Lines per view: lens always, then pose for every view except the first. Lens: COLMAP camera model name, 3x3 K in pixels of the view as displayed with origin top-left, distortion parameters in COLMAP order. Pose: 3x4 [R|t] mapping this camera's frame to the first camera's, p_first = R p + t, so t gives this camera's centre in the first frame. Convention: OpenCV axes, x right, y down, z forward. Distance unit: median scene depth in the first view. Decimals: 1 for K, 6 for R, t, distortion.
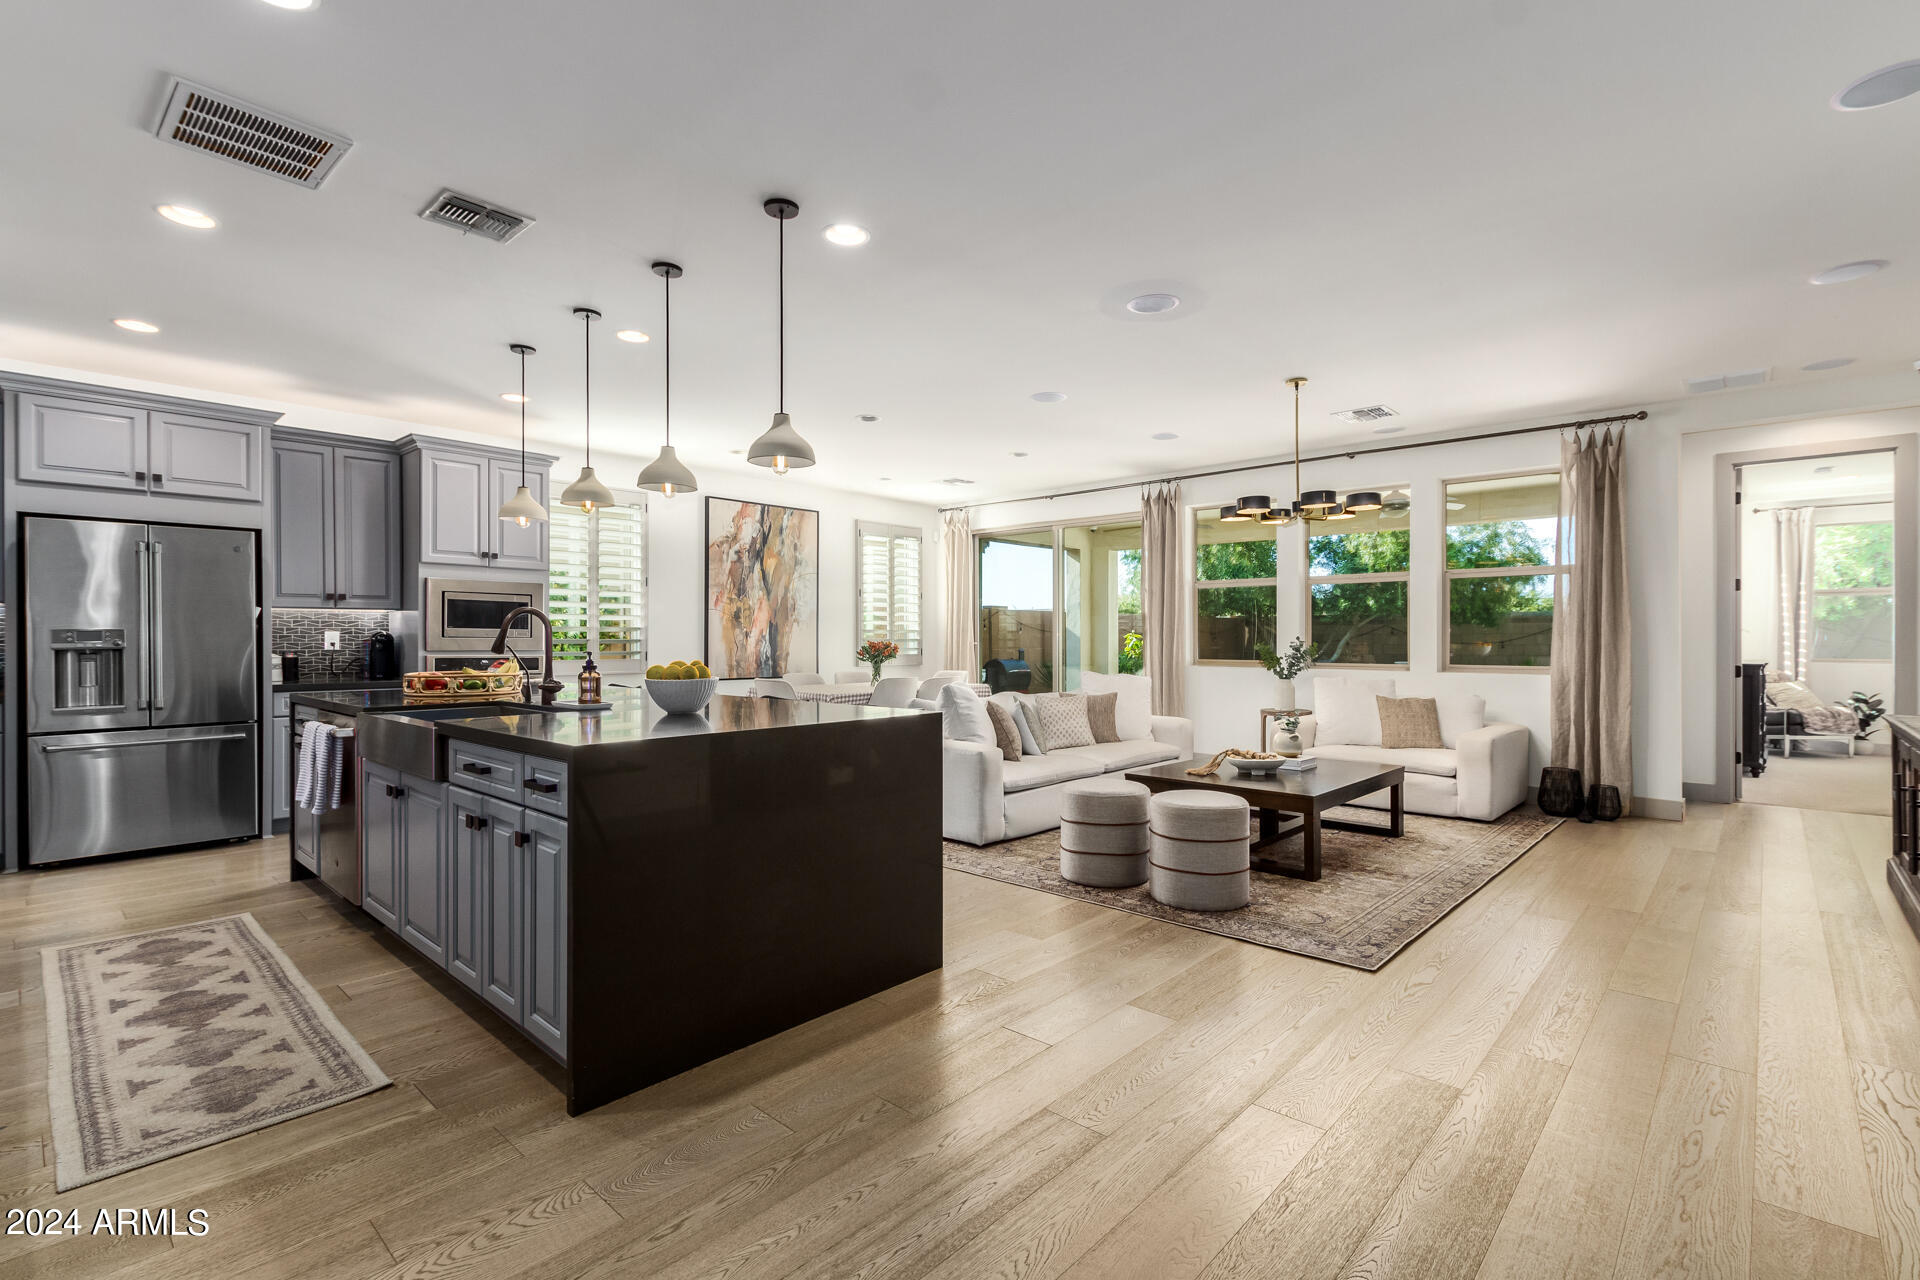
lens RADIAL K [[879.8, 0, 965.0], [0, 879.8, 644.7], [0, 0, 1]] dist [0.000748, -0.001215]
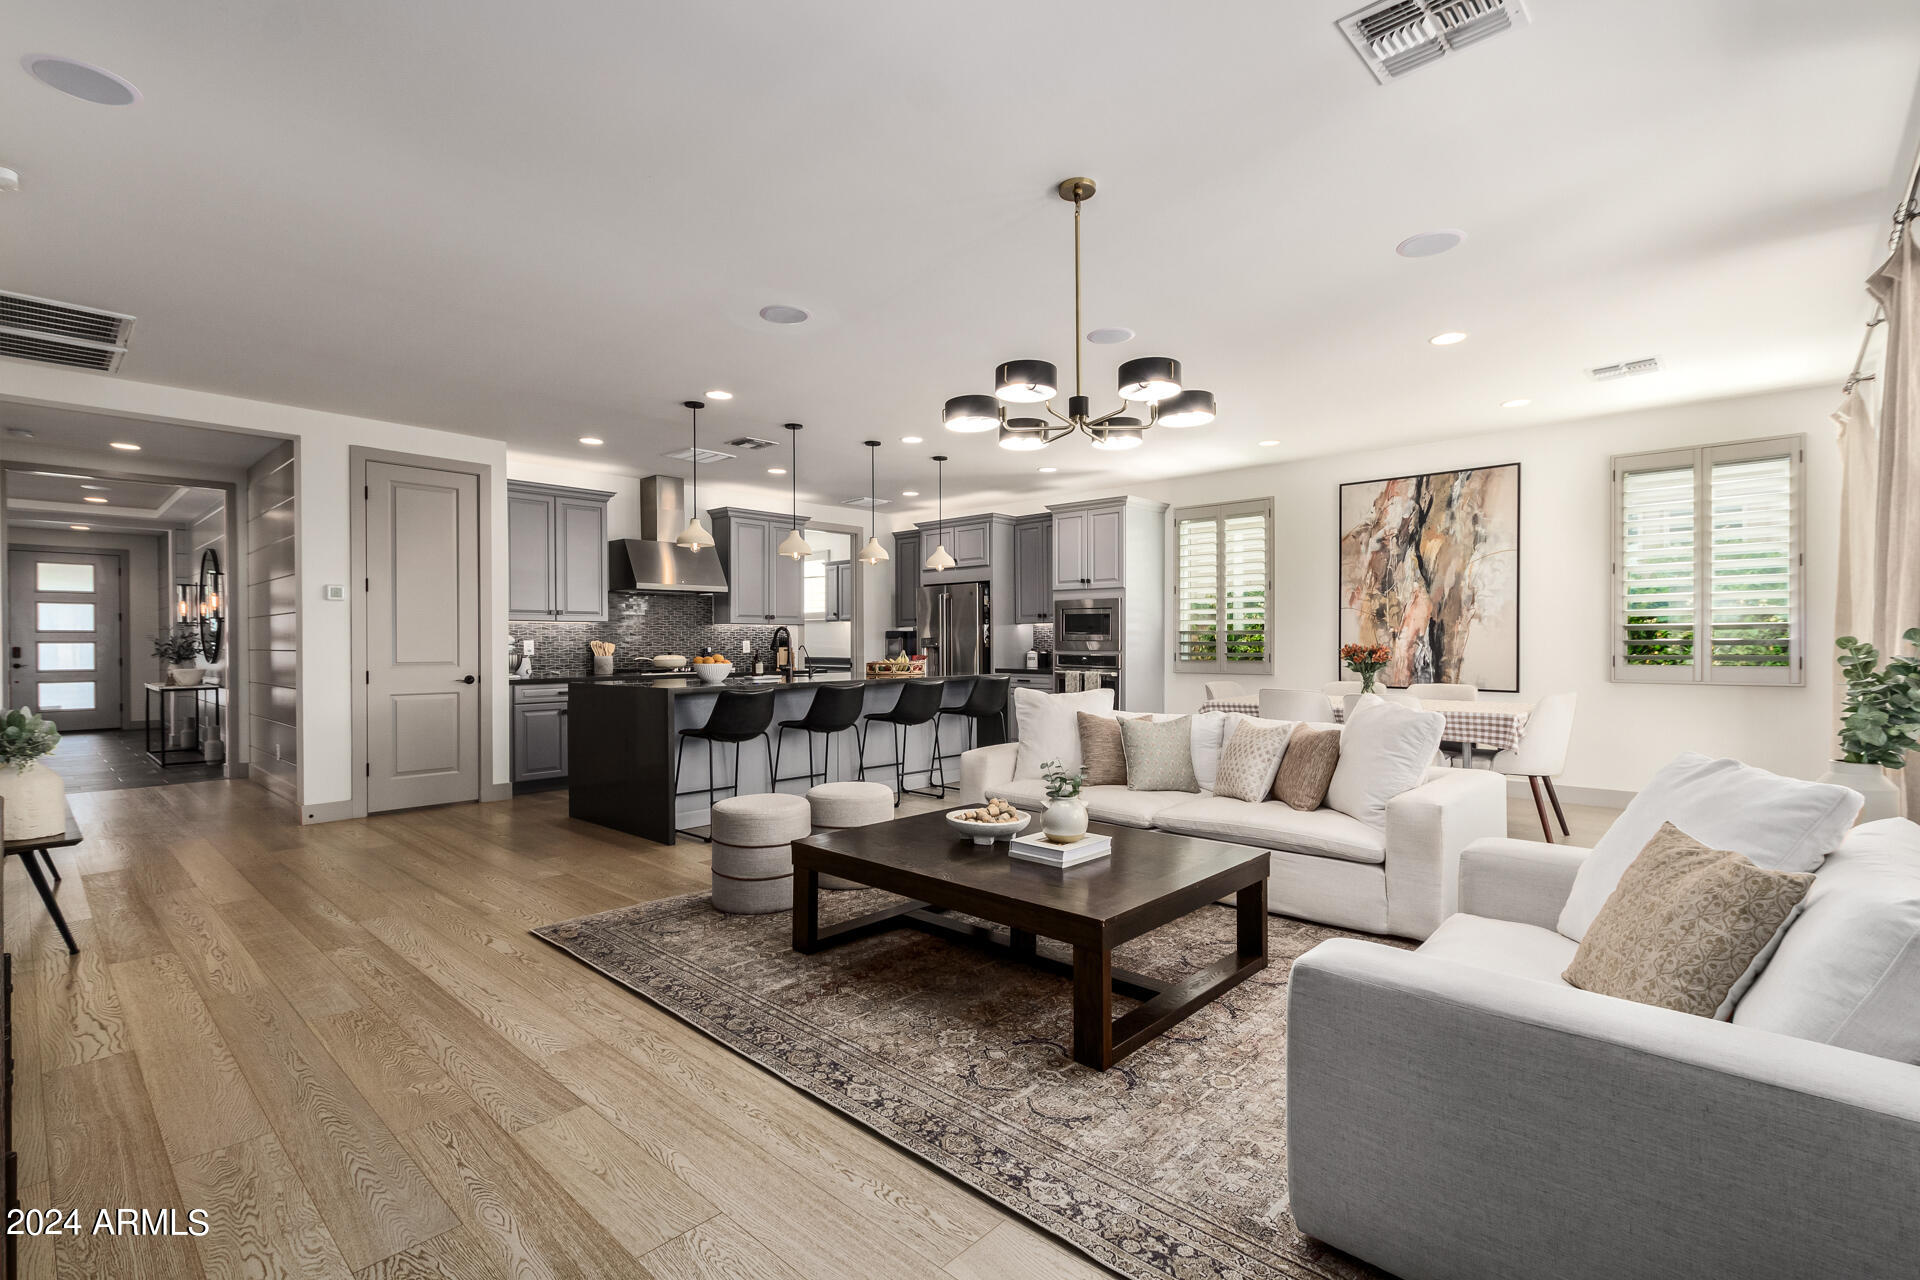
lens RADIAL K [[879.8, 0, 951.1], [0, 879.8, 640.8], [0, 0, 1]] dist [0.000748, -0.001215]
pose [[-0.011292, -0.002719, -0.999933, 0.602067], [-0.003799, 0.999989, -0.002676, -0.002612], [0.999929, 0.003768, -0.011302, 0.584484]]
